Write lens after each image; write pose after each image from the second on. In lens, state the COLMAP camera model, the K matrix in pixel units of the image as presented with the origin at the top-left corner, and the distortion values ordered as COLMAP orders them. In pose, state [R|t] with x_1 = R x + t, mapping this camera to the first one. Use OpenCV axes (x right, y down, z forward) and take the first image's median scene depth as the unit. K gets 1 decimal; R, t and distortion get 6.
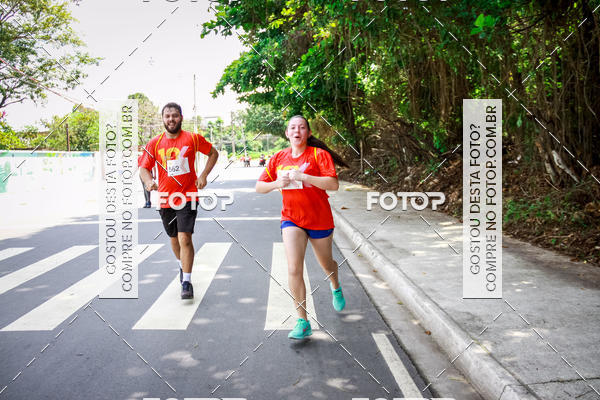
lens RADIAL K [[534.8, 0, 300.6], [0, 534.8, 209.8], [0, 0, 1]] dist [-0.160106, 0.144952]
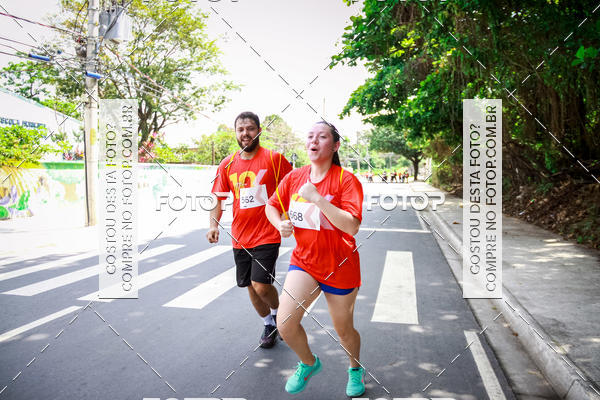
lens RADIAL K [[496.1, 0, 295.4], [0, 496.1, 206.0], [0, 0, 1]] dist [-0.185655, 0.115929]
pose [[0.968490, 0.031049, -0.247110, 0.004636], [-0.039037, 0.998860, -0.027489, 0.000946], [0.245975, 0.036269, 0.968597, -0.016928]]
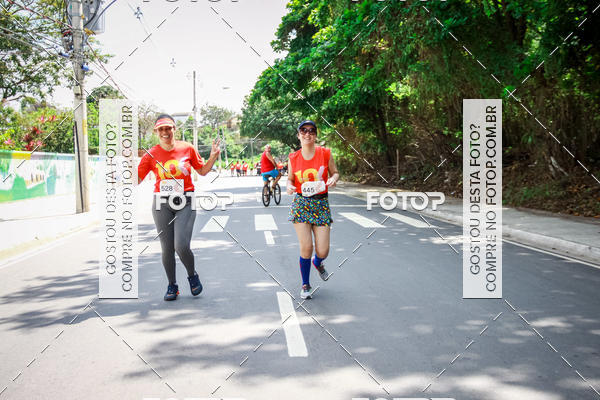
lens RADIAL K [[692.4, 0, 294.4], [0, 692.4, 203.6], [0, 0, 1]] dist [0.001710, 0.000000]
pose [[0.999775, 0.006146, 0.020317, -0.113461], [-0.005230, 0.998982, -0.044815, 0.041709], [-0.020572, 0.044698, 0.998789, -0.357505]]
